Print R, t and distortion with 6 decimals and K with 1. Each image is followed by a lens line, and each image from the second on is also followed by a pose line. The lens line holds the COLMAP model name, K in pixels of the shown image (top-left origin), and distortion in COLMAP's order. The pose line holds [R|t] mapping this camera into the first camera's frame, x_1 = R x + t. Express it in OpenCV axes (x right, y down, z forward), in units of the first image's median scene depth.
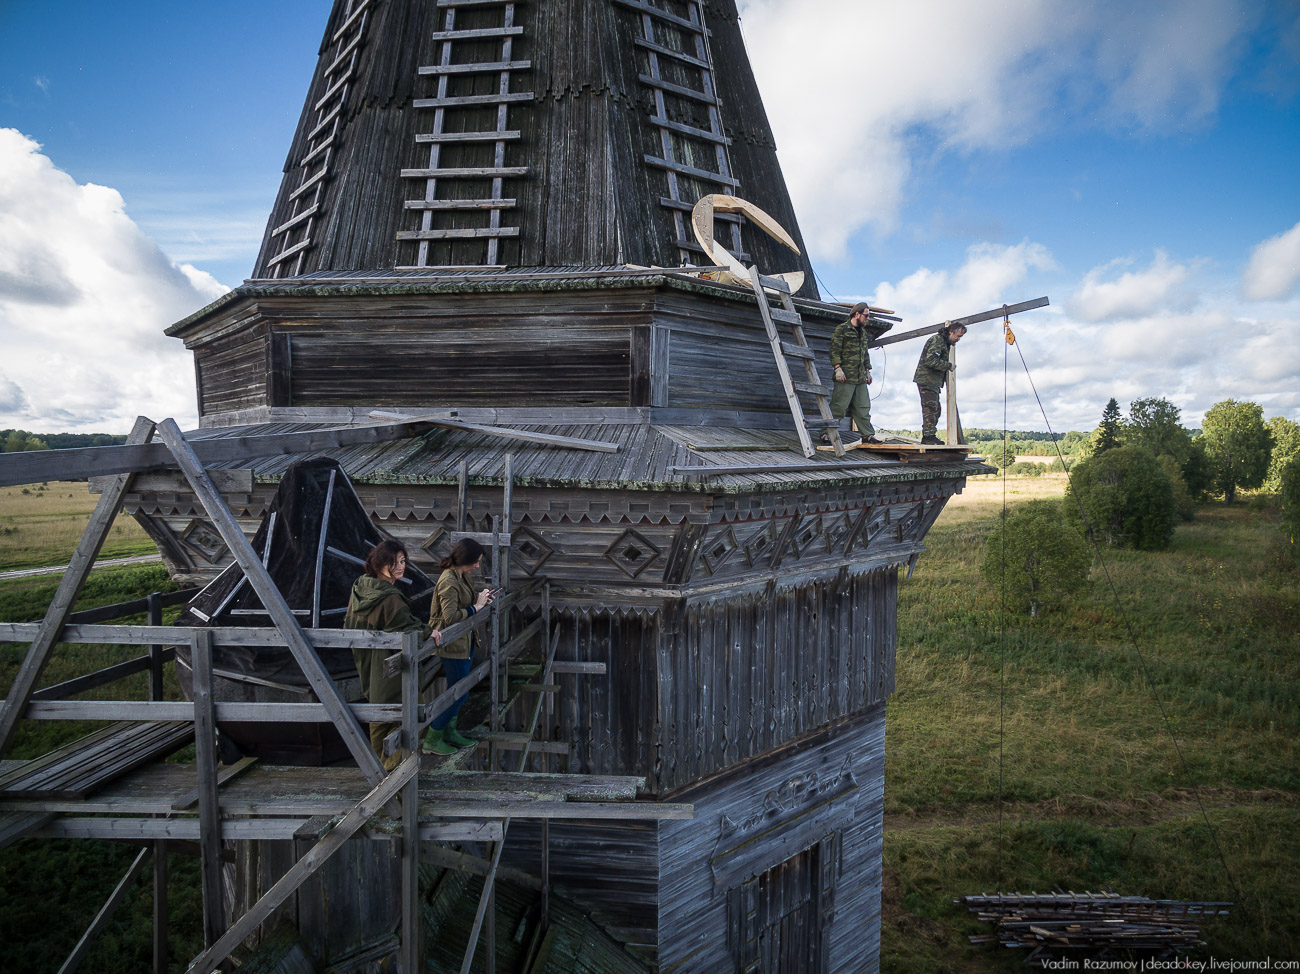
lens RADIAL K [[720.9, 0, 656.2], [0, 720.9, 490.6], [0, 0, 1]] dist [0.014644, -0.000004]
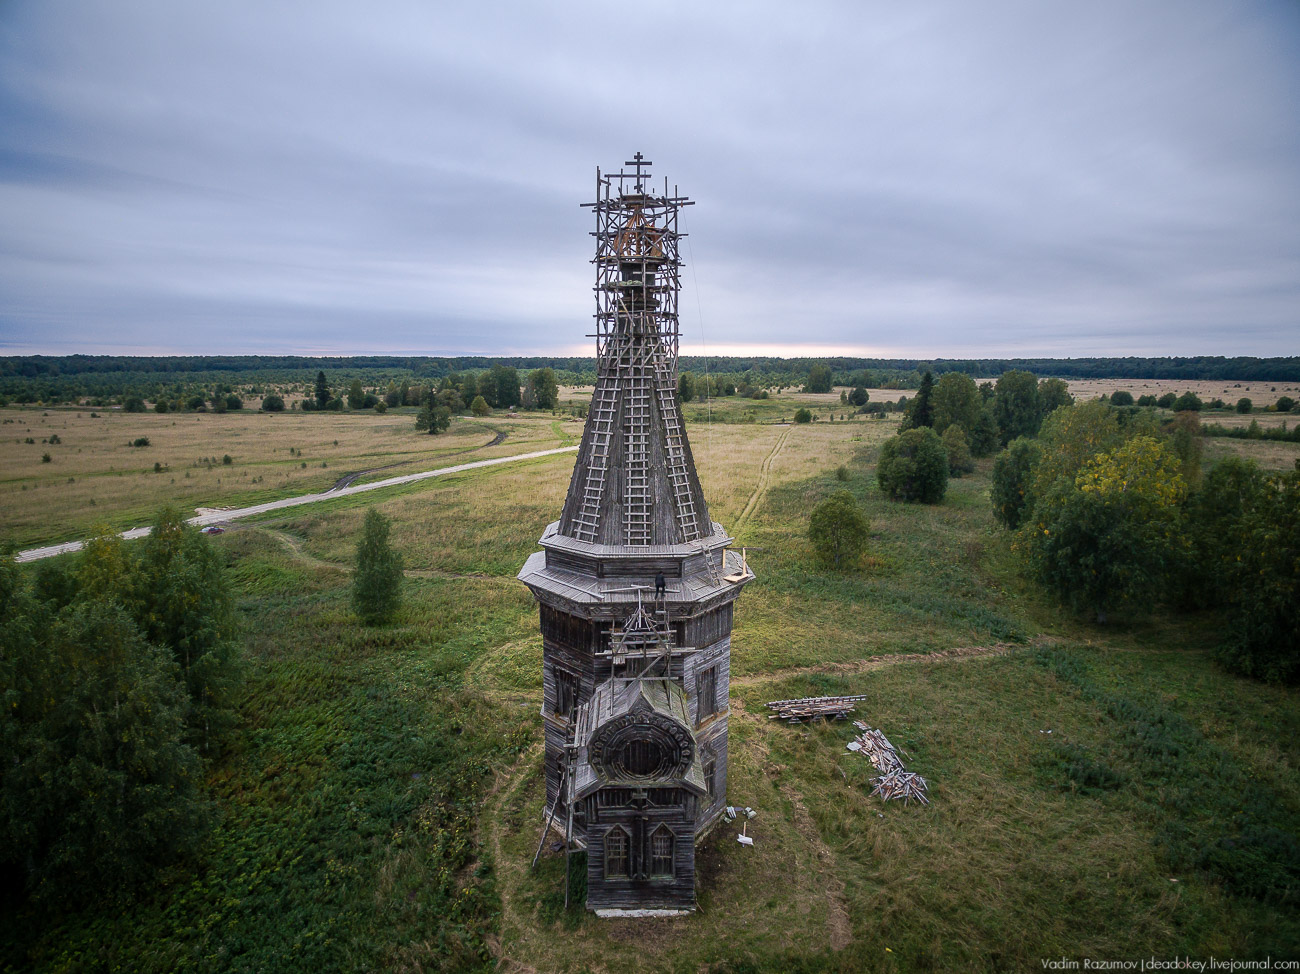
lens RADIAL K [[720.9, 0, 656.2], [0, 720.9, 490.6], [0, 0, 1]] dist [0.014644, -0.000004]
pose [[0.986795, -0.023093, 0.160319, -0.812989], [0.005312, 0.993866, 0.110463, -1.064178], [-0.161887, -0.108152, 0.980865, -3.163167]]
